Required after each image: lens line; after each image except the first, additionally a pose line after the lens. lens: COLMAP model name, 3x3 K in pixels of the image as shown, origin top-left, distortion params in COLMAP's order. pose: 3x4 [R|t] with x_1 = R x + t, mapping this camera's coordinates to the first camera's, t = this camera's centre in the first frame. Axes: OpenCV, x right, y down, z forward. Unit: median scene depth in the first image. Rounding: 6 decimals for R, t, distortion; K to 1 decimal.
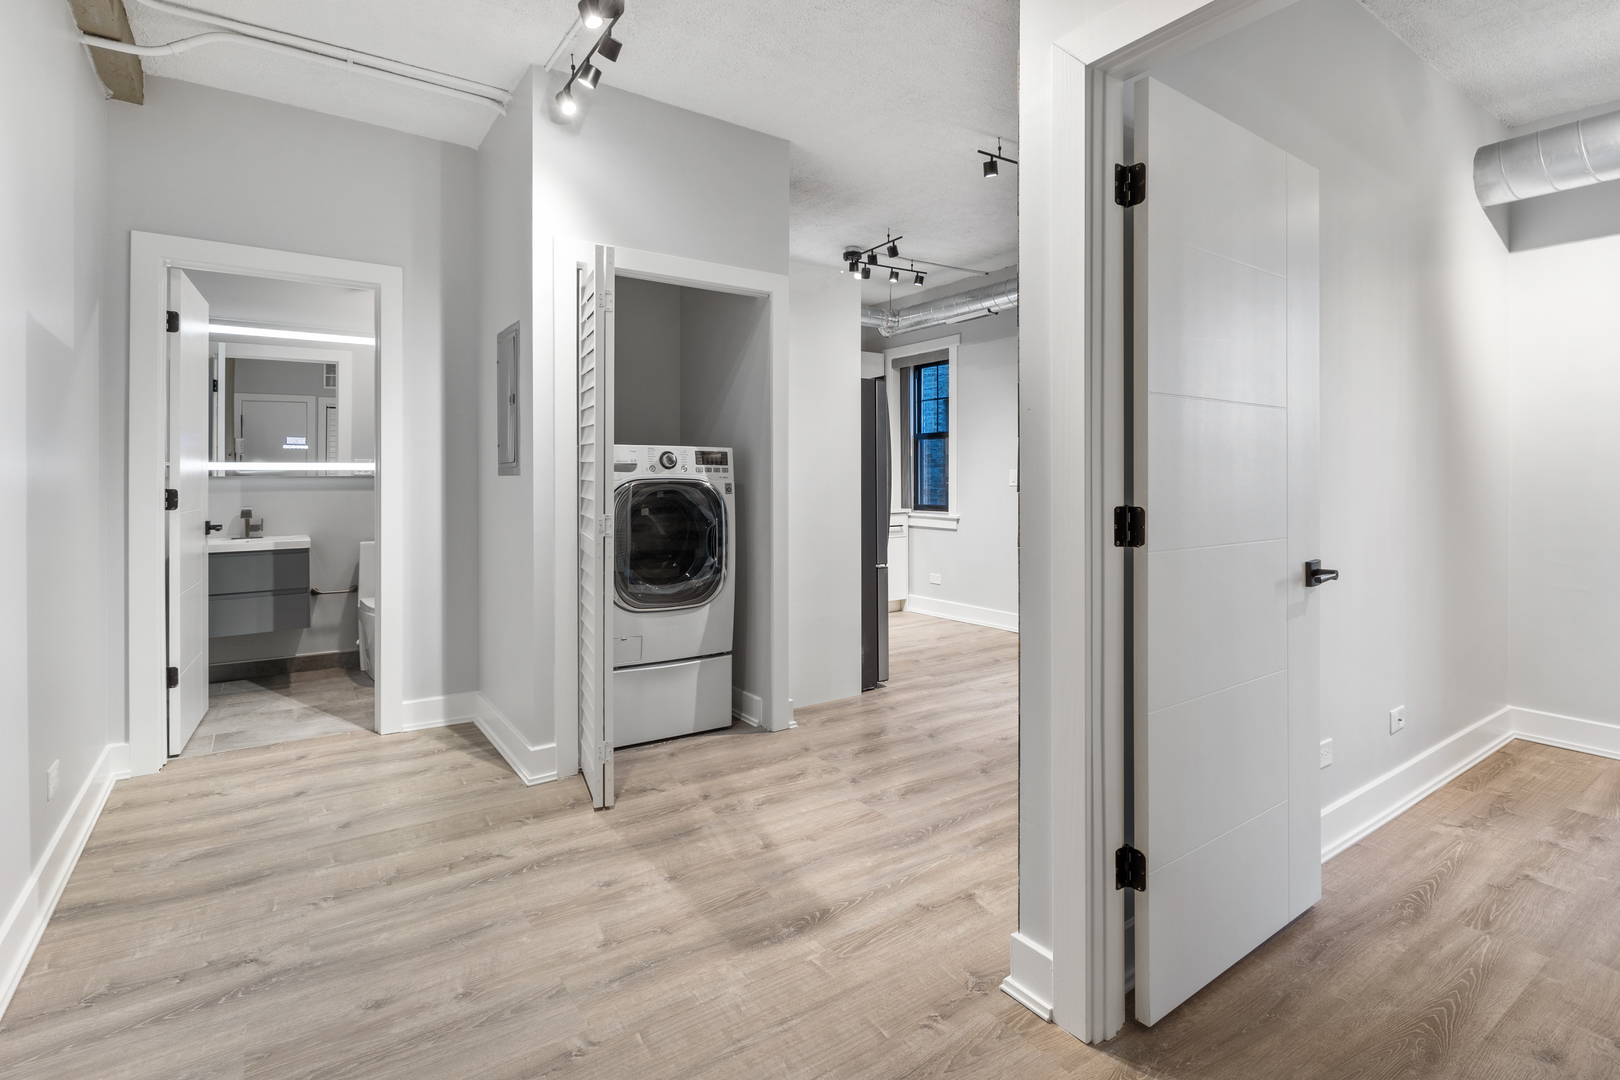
lens RADIAL K [[802.0, 0, 775.3], [0, 802.0, 495.7], [0, 0, 1]] dist [-0.079736, -0.000329]
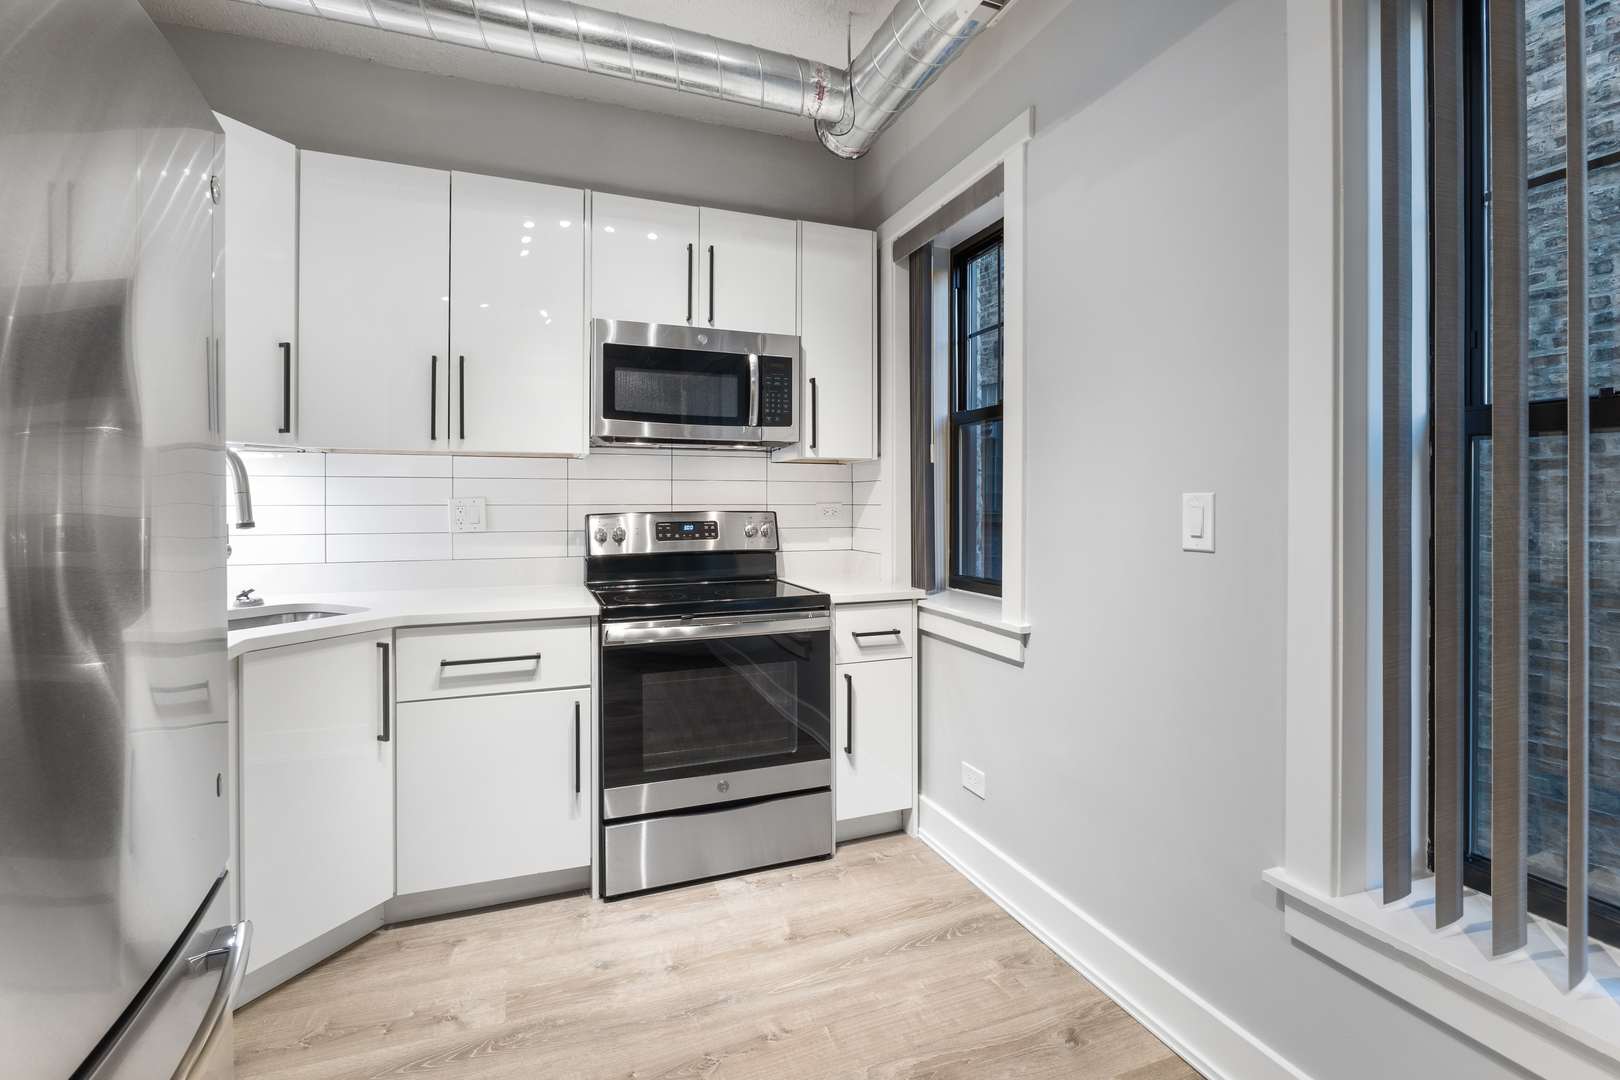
lens RADIAL K [[742.2, 0, 810.3], [0, 742.2, 508.5], [0, 0, 1]] dist [-0.004600, 0.001272]
pose [[0.981433, 0.002228, -0.191792, 0.313466], [-0.004909, 0.999897, -0.013501, -0.033989], [0.191742, 0.014192, 0.981343, 1.040870]]
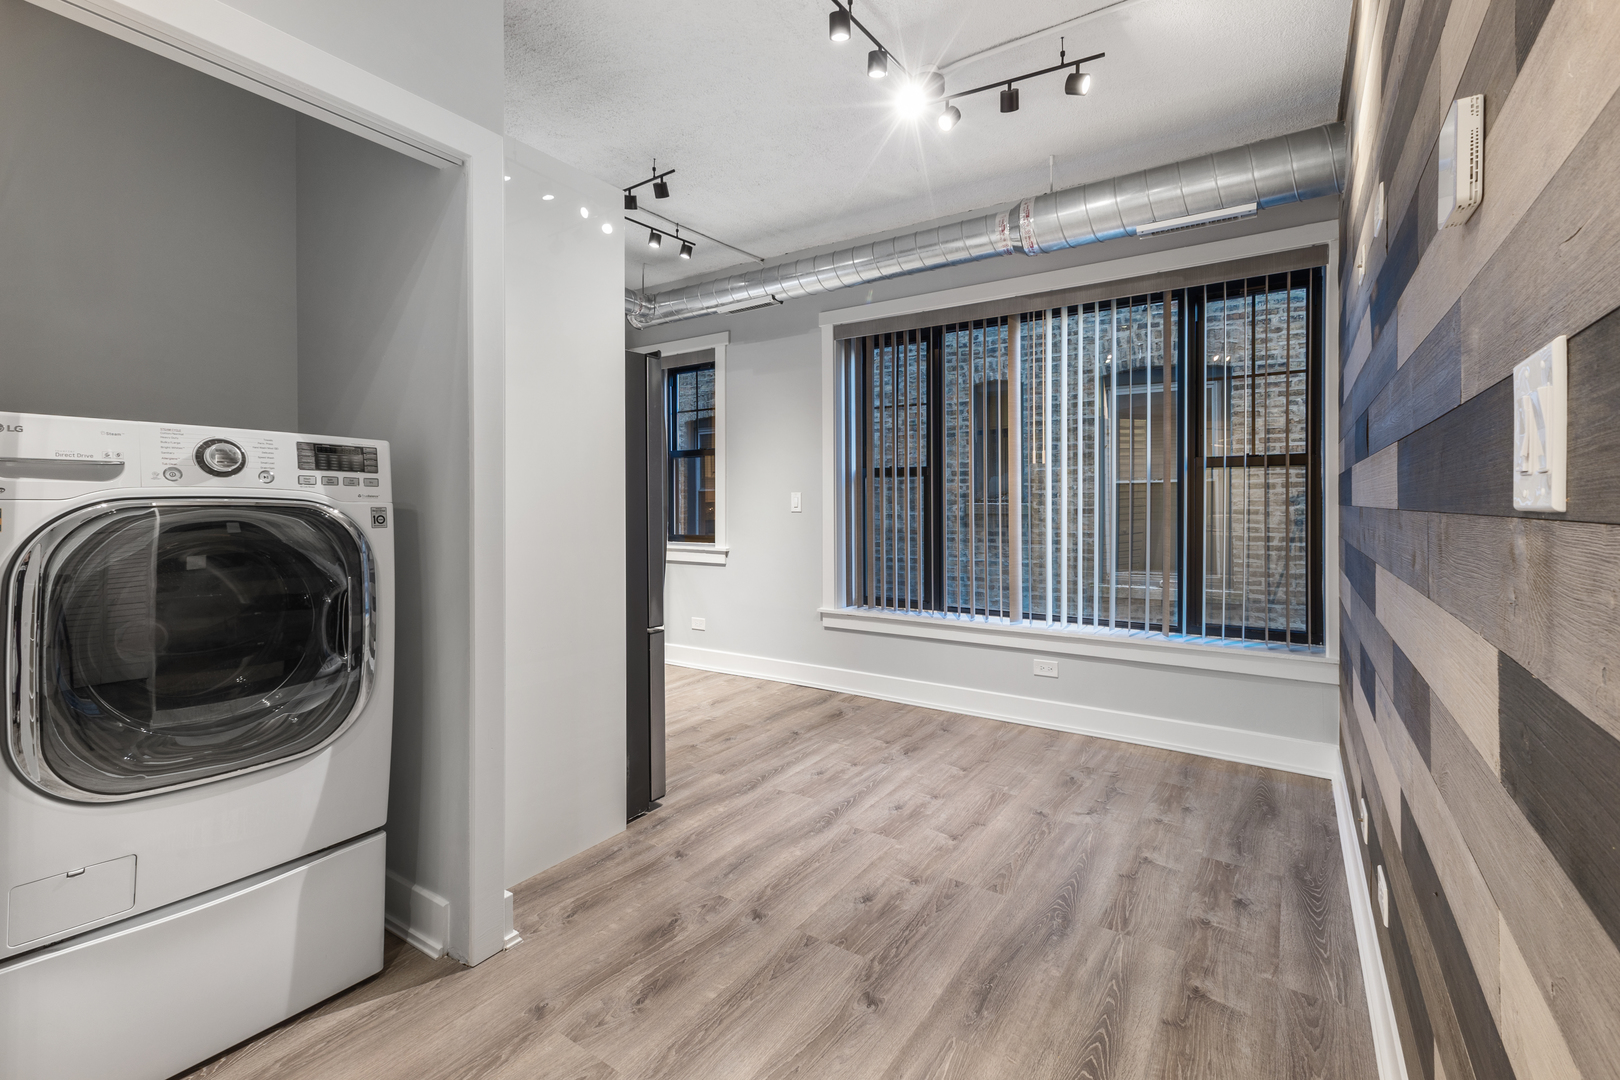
lens RADIAL K [[729.6, 0, 827.5], [0, 729.6, 509.5], [0, 0, 1]] dist [0.027812, 0.000489]
pose [[0.908551, -0.000903, 0.417773, 0.006269], [0.008081, 0.999849, -0.015413, -0.004056], [-0.417695, 0.017380, 0.908421, 0.405919]]
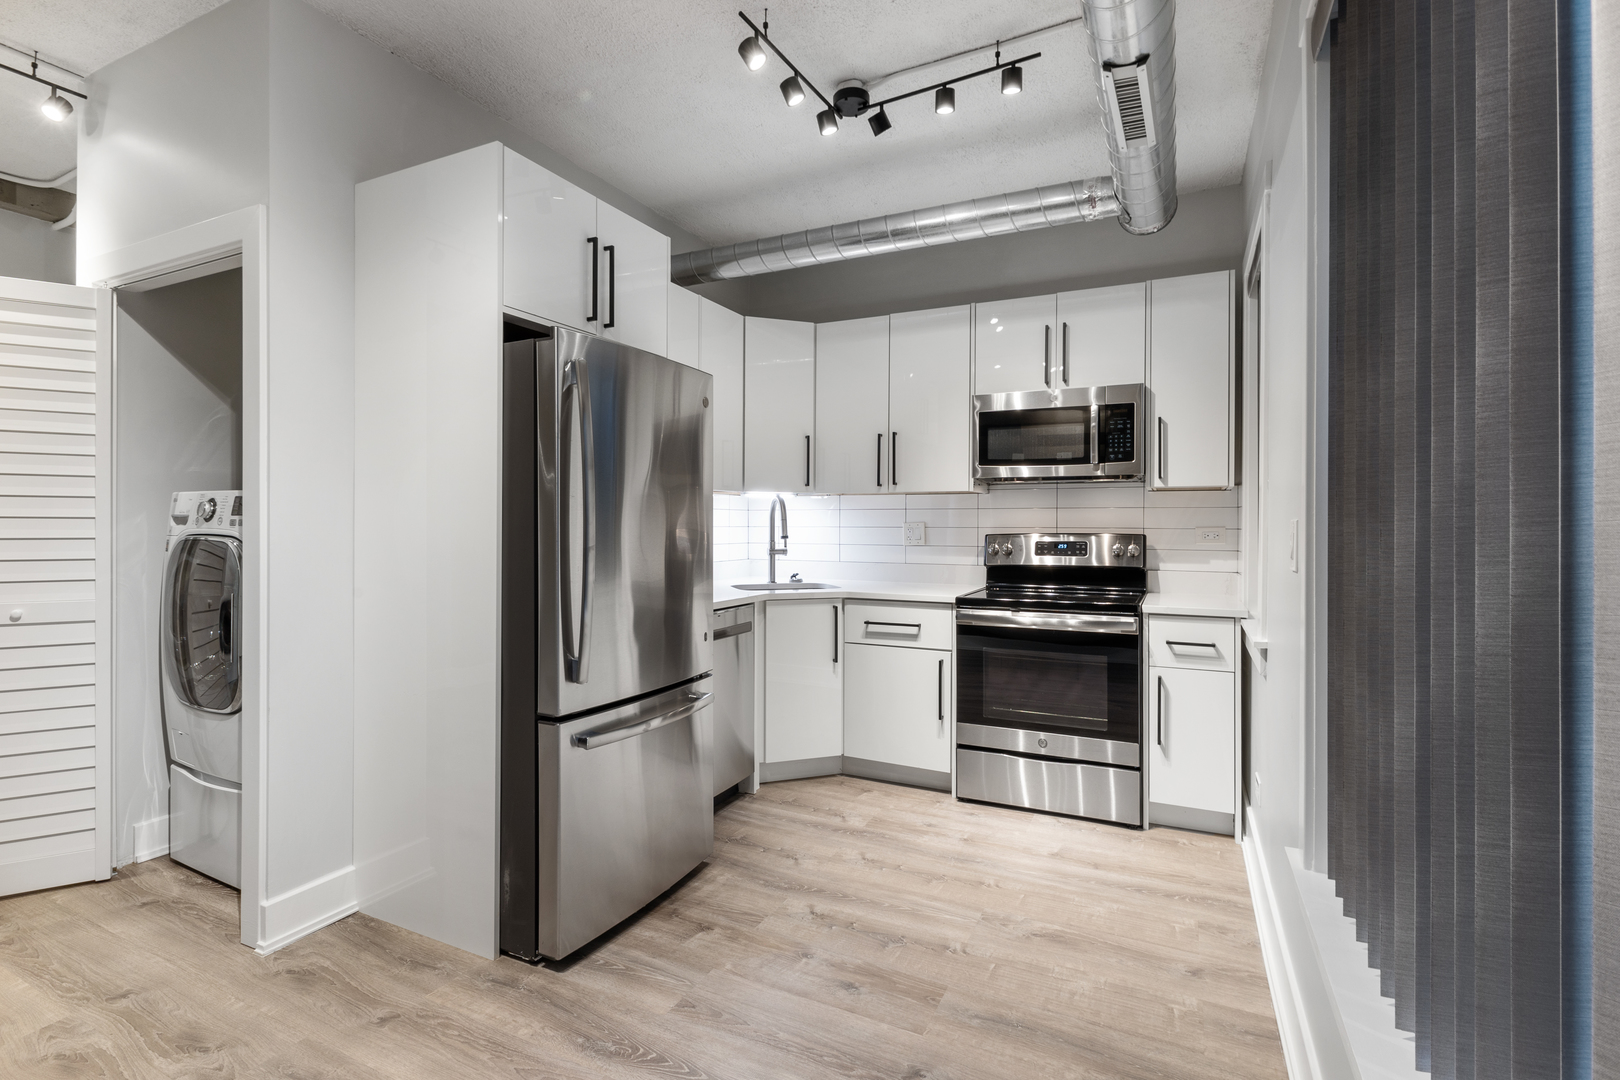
lens RADIAL K [[742.2, 0, 799.0], [0, 742.2, 531.9], [0, 0, 1]] dist [-0.004600, 0.001272]
pose [[0.513262, 0.010365, -0.858169, 0.662779], [-0.024306, 0.999702, -0.002463, -0.032094], [0.857887, 0.022123, 0.513361, 0.990312]]
